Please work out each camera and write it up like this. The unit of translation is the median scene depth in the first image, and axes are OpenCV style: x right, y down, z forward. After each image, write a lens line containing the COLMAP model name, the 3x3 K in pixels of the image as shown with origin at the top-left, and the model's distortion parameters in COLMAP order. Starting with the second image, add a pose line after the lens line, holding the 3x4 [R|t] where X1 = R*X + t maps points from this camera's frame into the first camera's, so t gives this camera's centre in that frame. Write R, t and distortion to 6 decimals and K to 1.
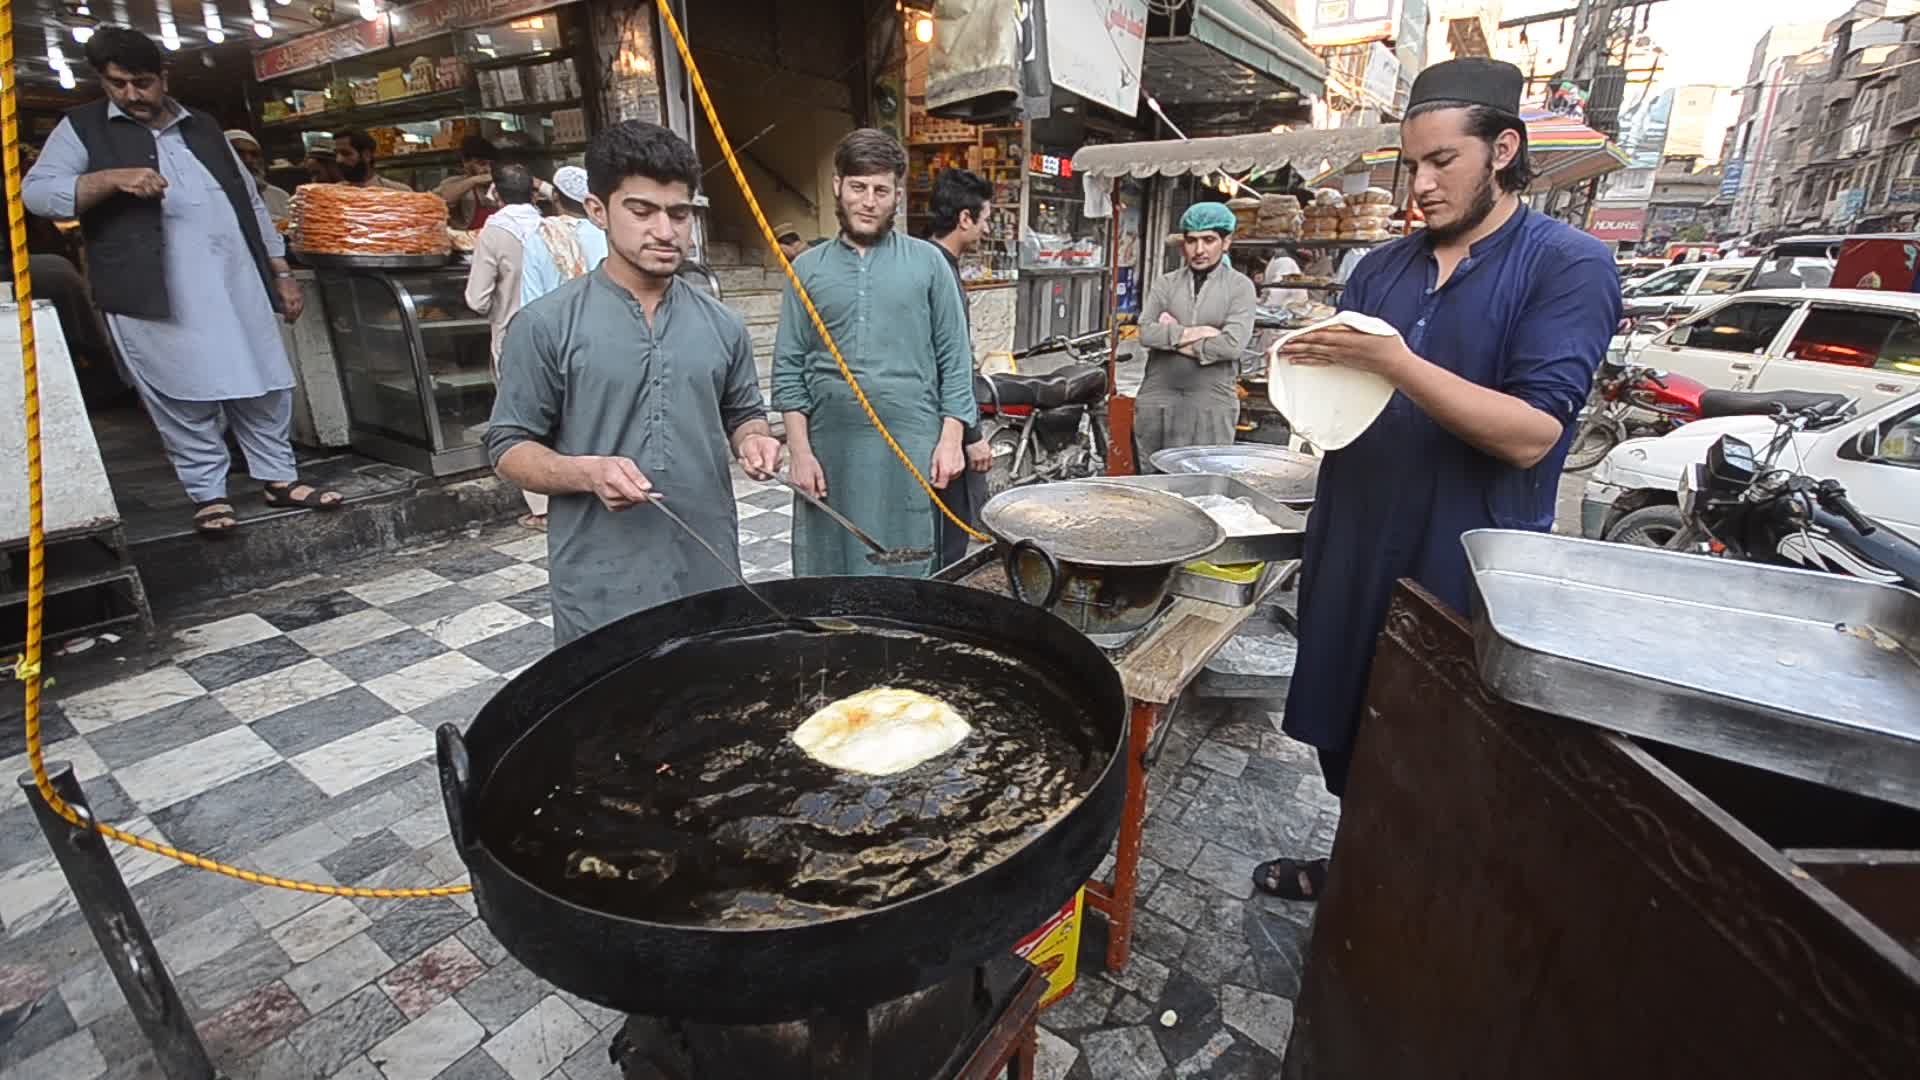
lens RADIAL K [[827.1, 0, 962.4], [0, 827.1, 530.3], [0, 0, 1]] dist [0.011436, -0.014323]
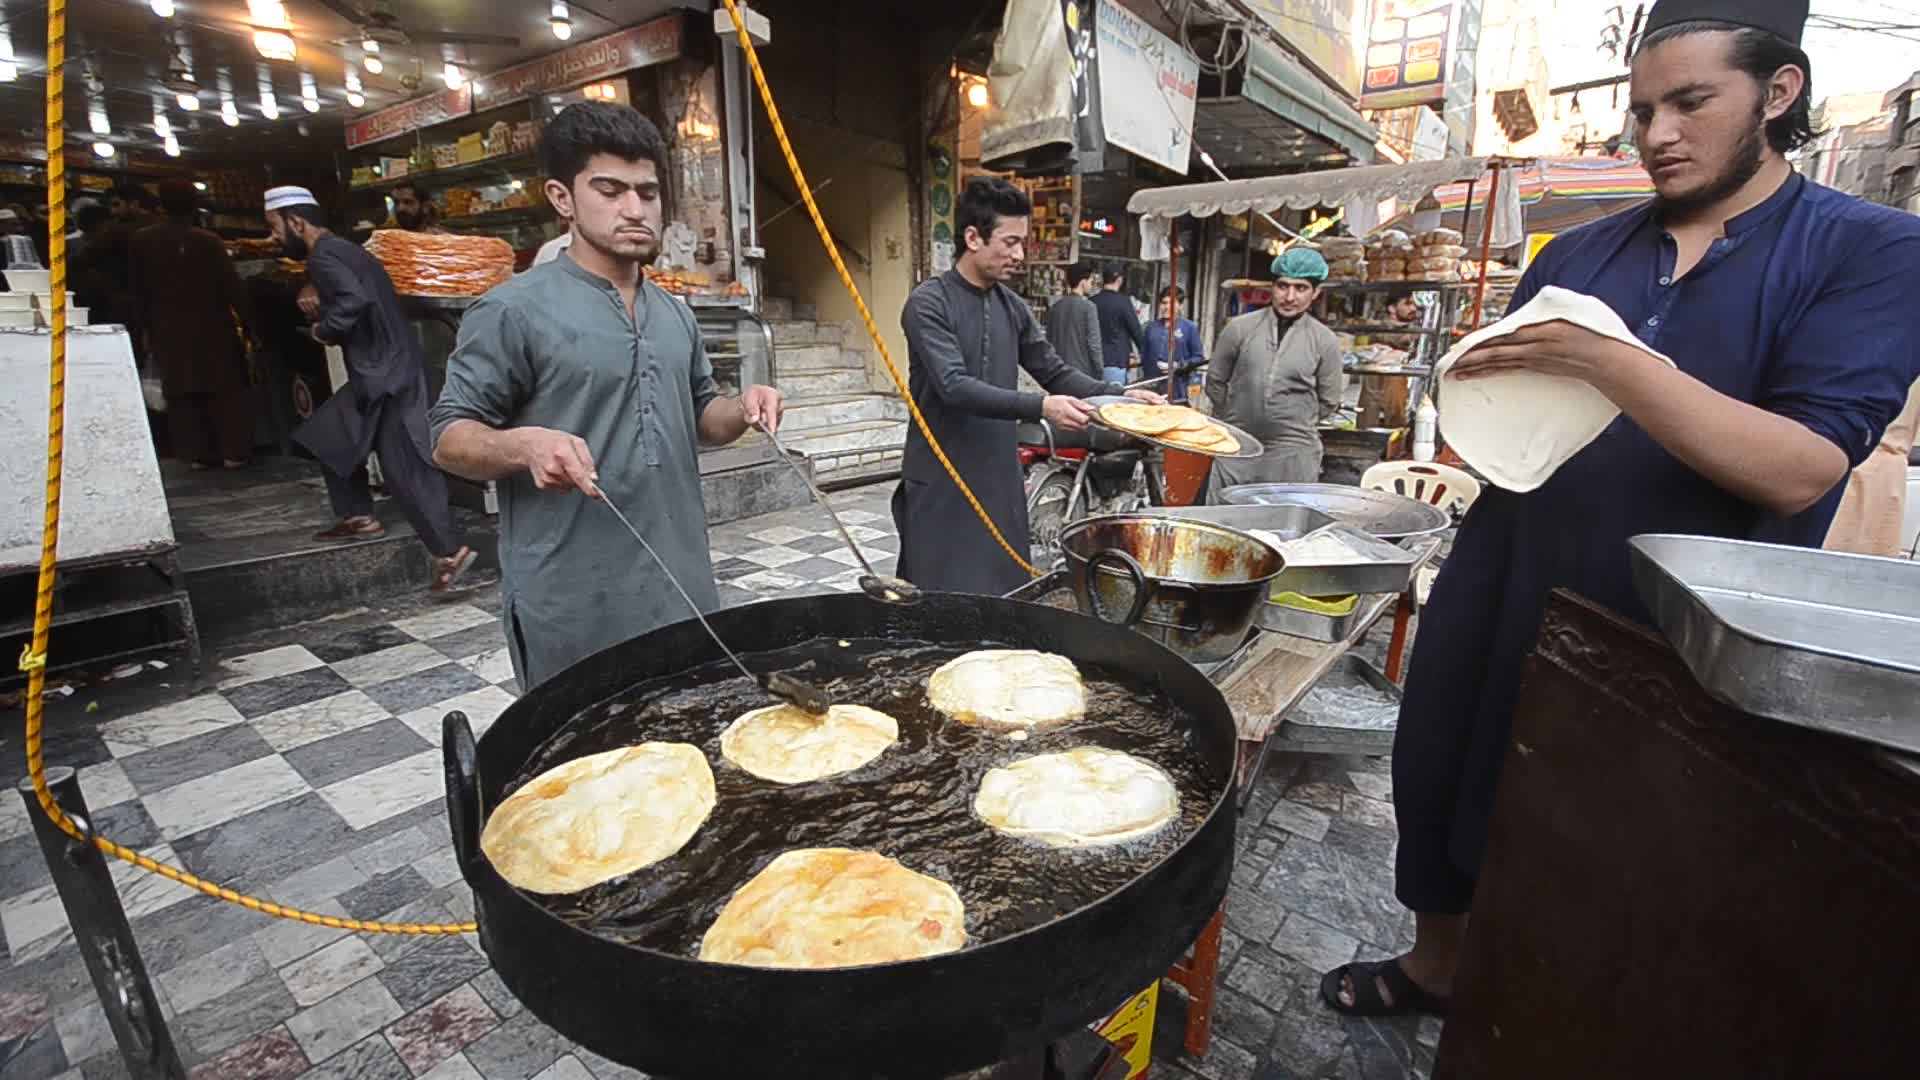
lens RADIAL K [[827.1, 0, 962.4], [0, 827.1, 530.3], [0, 0, 1]] dist [0.011436, -0.014323]
pose [[0.998660, 0.014329, -0.049736, -0.013179], [-0.018033, 0.997031, -0.074859, 0.023448], [0.048516, 0.075655, 0.995953, 0.036129]]
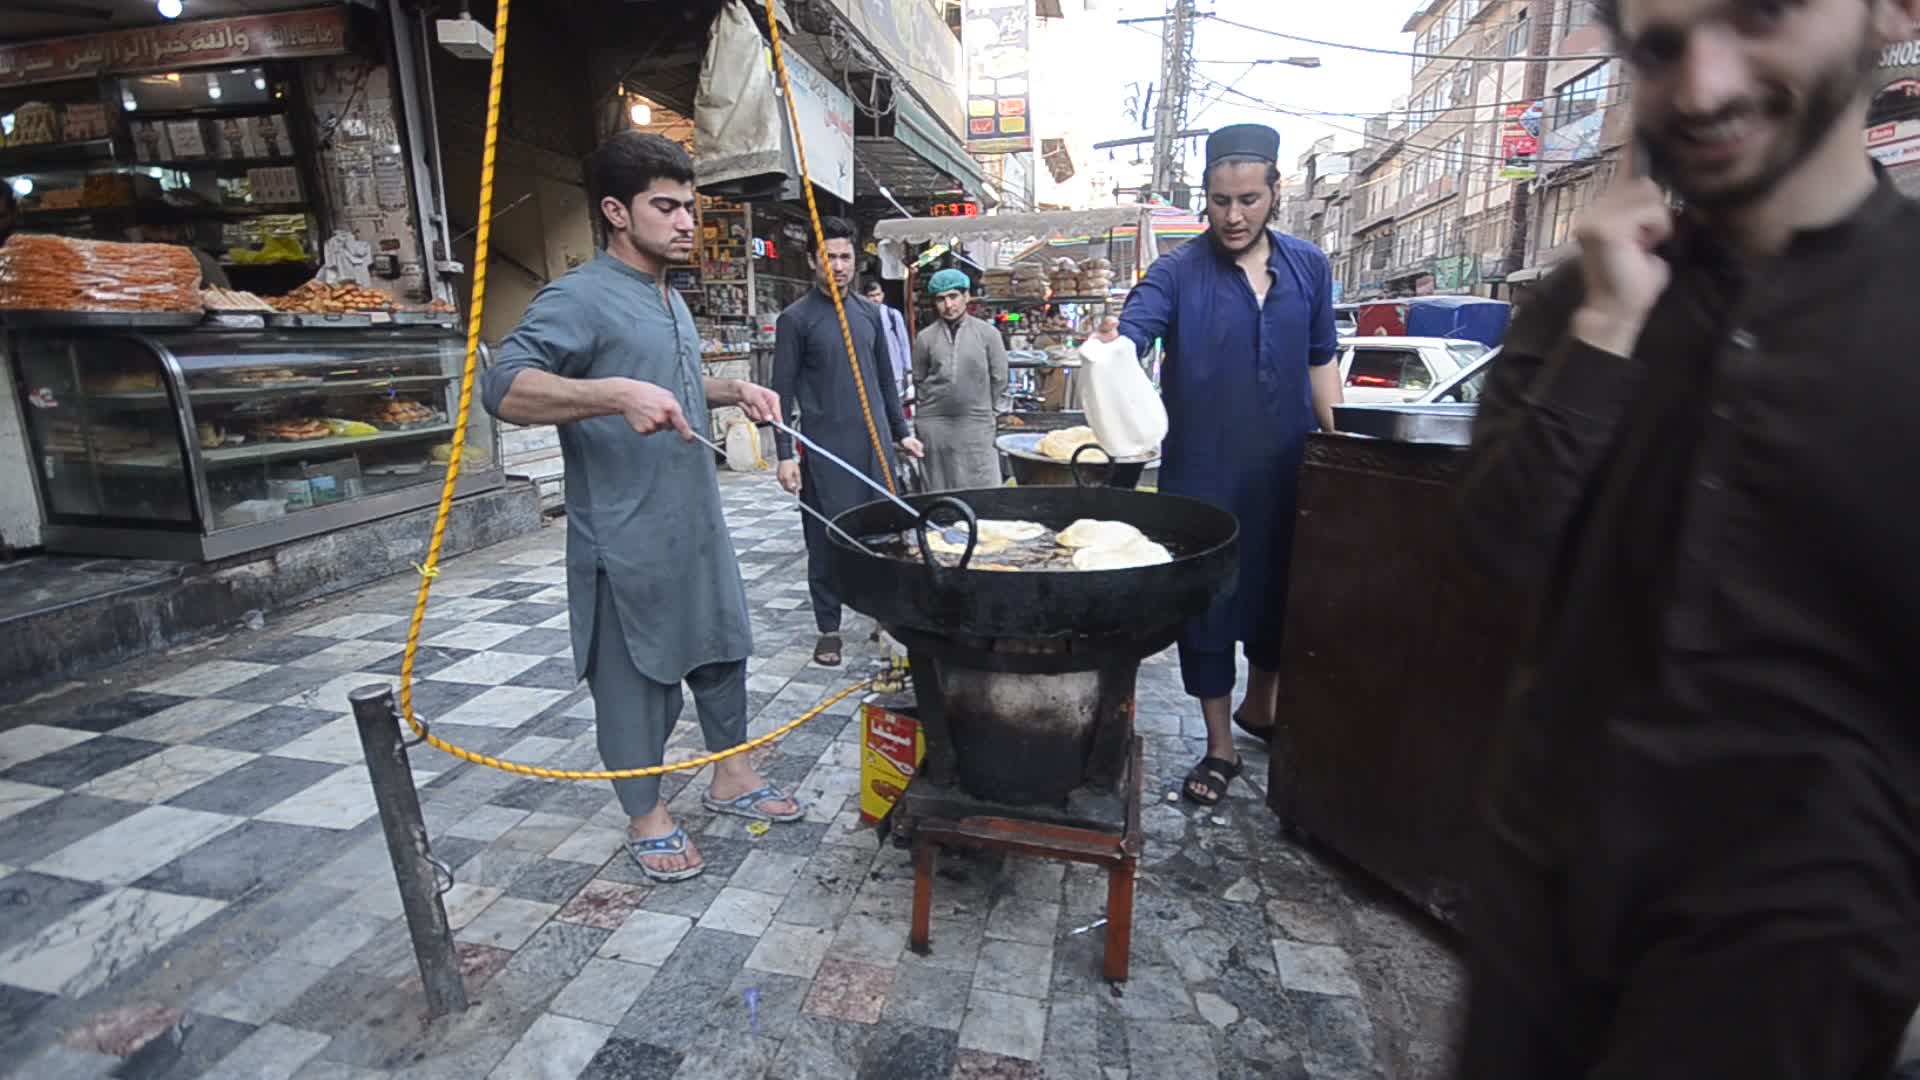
lens RADIAL K [[868.4, 0, 948.6], [0, 868.4, 539.8], [0, 0, 1]] dist [0.012010, -0.011775]
pose [[0.924962, -0.101796, 0.366174, -0.292191], [0.139135, 0.987276, -0.076997, 0.106603], [-0.353677, 0.122167, 0.927355, -0.141899]]
